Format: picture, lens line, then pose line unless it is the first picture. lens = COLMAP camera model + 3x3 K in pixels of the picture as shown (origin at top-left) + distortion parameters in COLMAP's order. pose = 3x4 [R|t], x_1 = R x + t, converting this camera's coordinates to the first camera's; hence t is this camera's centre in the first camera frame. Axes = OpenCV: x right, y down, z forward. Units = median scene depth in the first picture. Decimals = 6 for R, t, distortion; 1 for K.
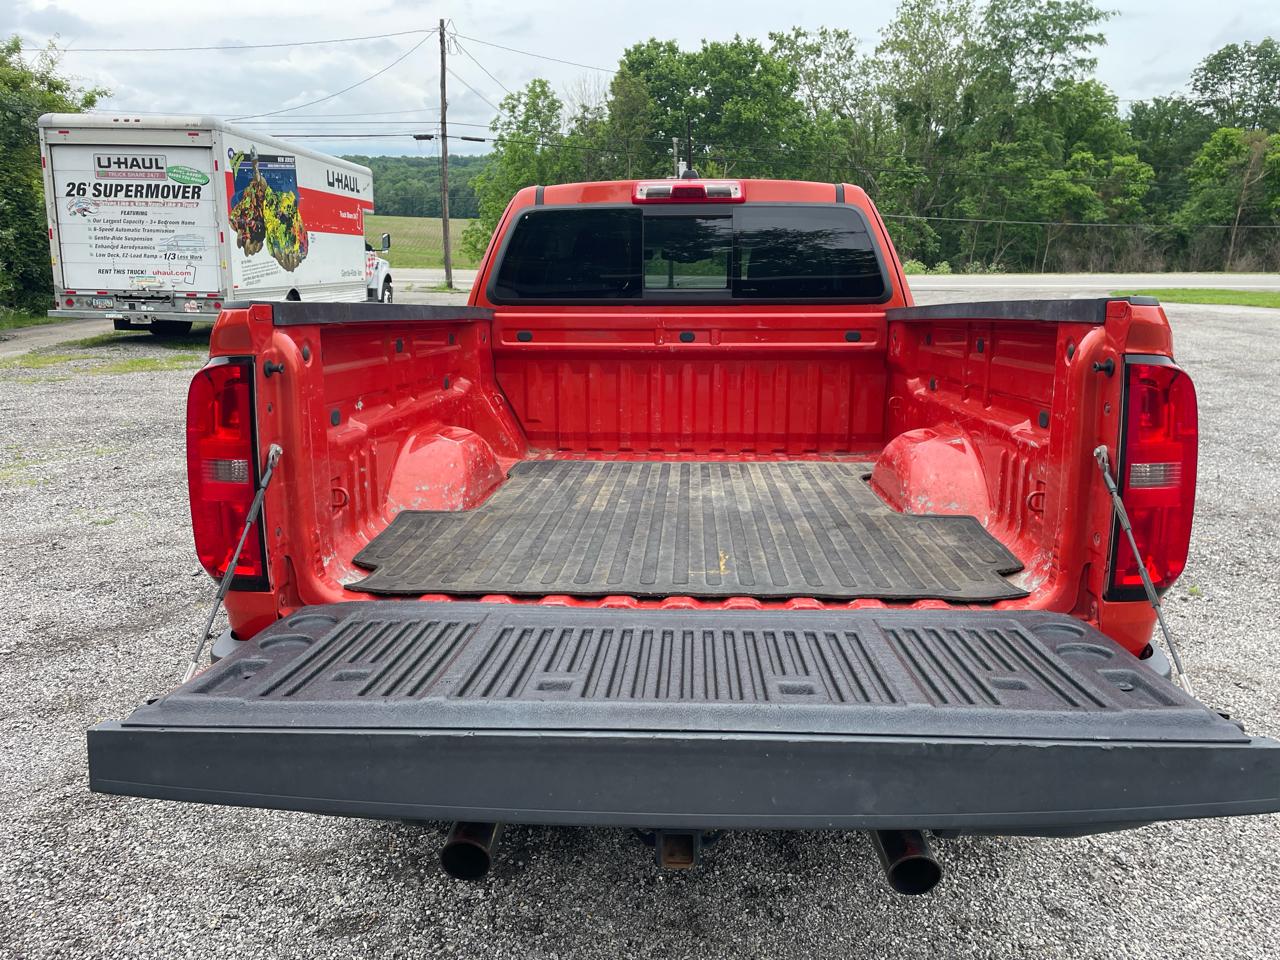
lens RADIAL K [[965.3, 0, 647.7], [0, 965.3, 476.2], [0, 0, 1]] dist [0.087920, -0.115471]
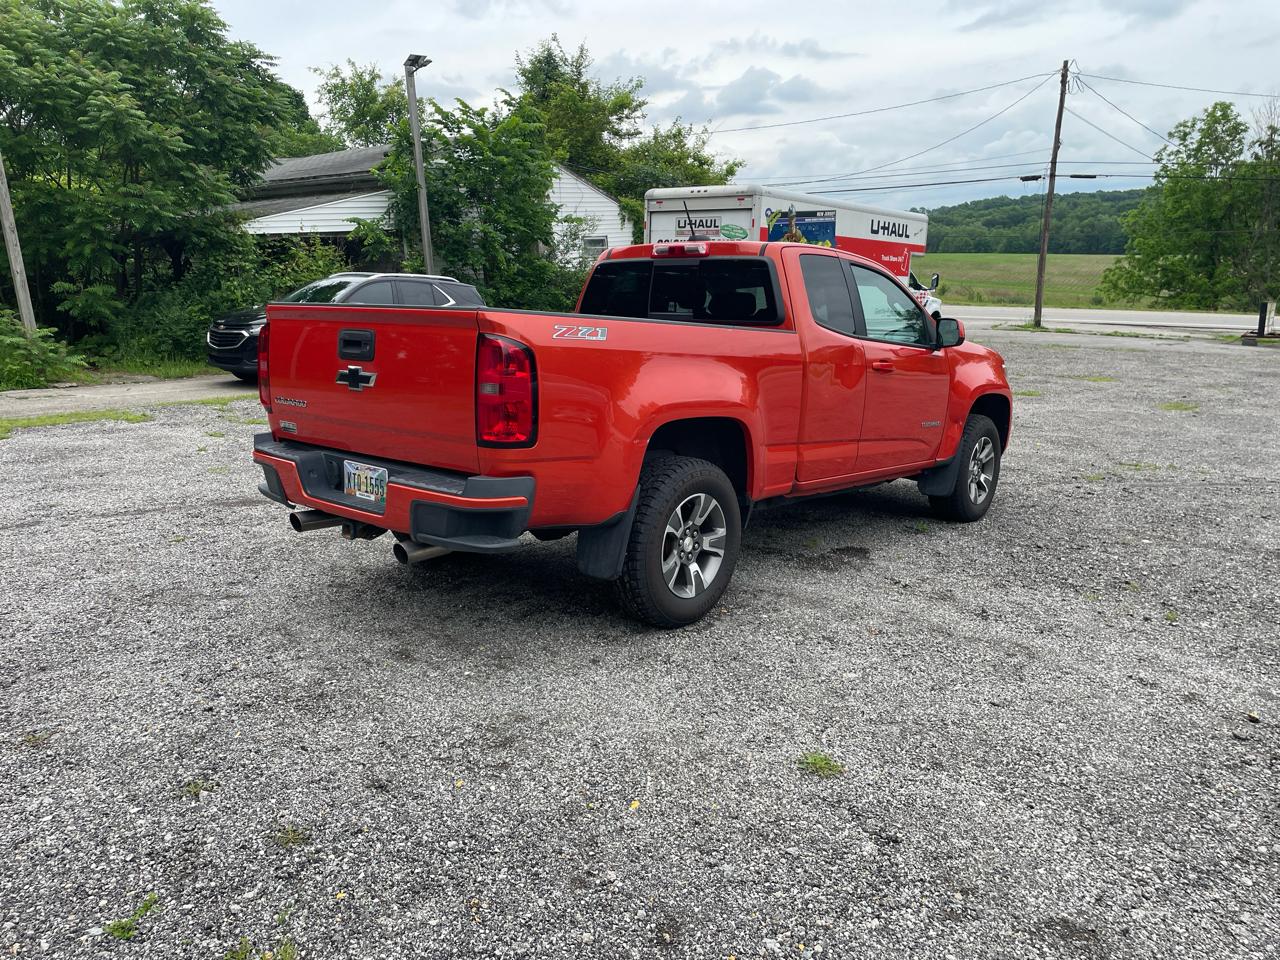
lens RADIAL K [[965.3, 0, 640.9], [0, 965.3, 485.6], [0, 0, 1]] dist [0.087920, -0.115471]
pose [[0.788773, 0.128185, -0.601170, 0.104314], [-0.146034, 0.989091, 0.019294, 0.006024], [0.597085, 0.072573, 0.798888, -0.025542]]
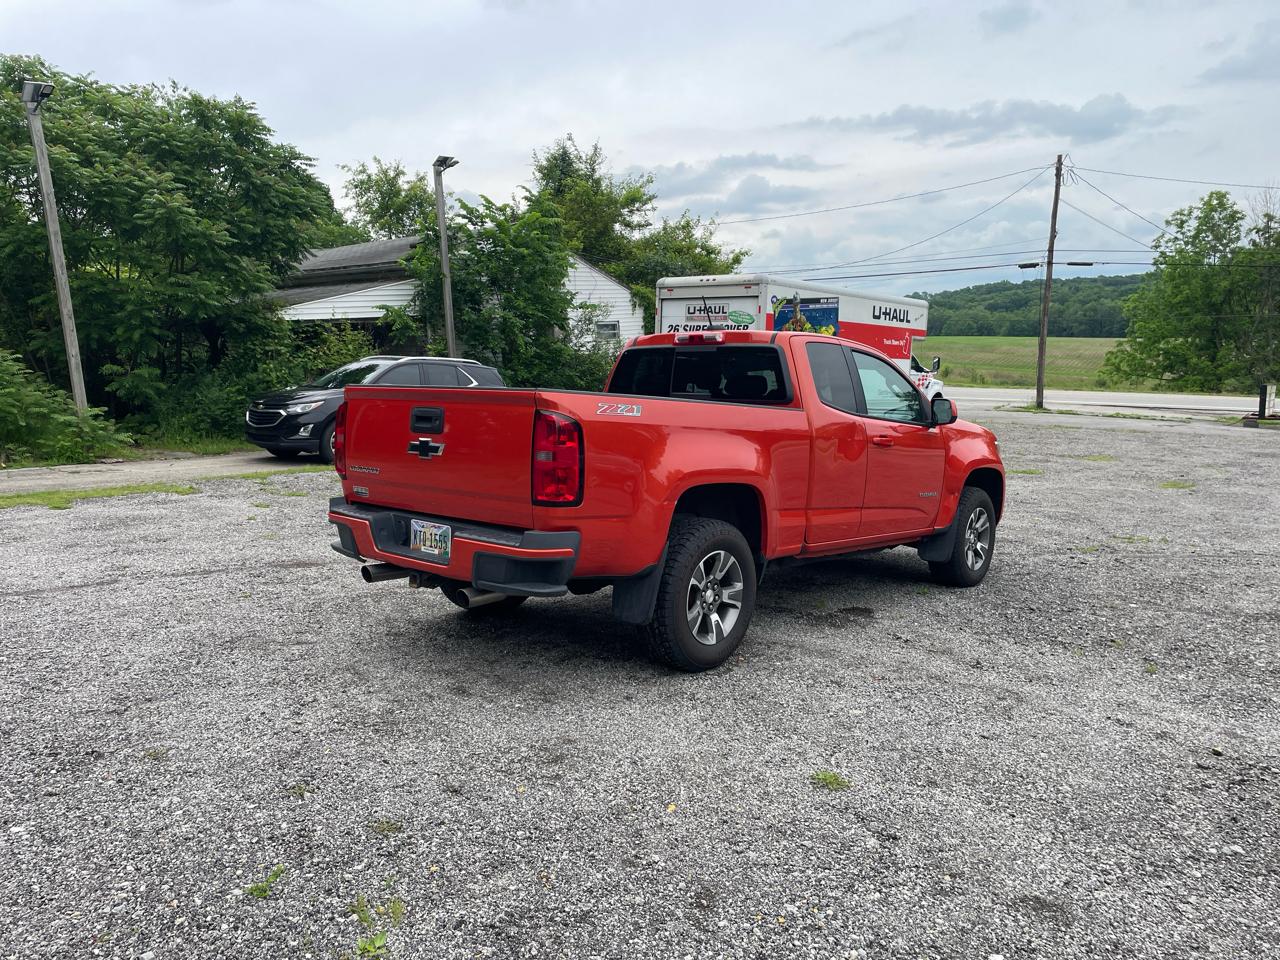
lens RADIAL K [[965.3, 0, 623.8], [0, 965.3, 487.1], [0, 0, 1]] dist [0.087920, -0.115471]
pose [[0.774033, 0.082937, -0.627690, 0.113016], [-0.151282, 0.986894, -0.056154, 0.009391], [0.614807, 0.138424, 0.776435, -0.041890]]
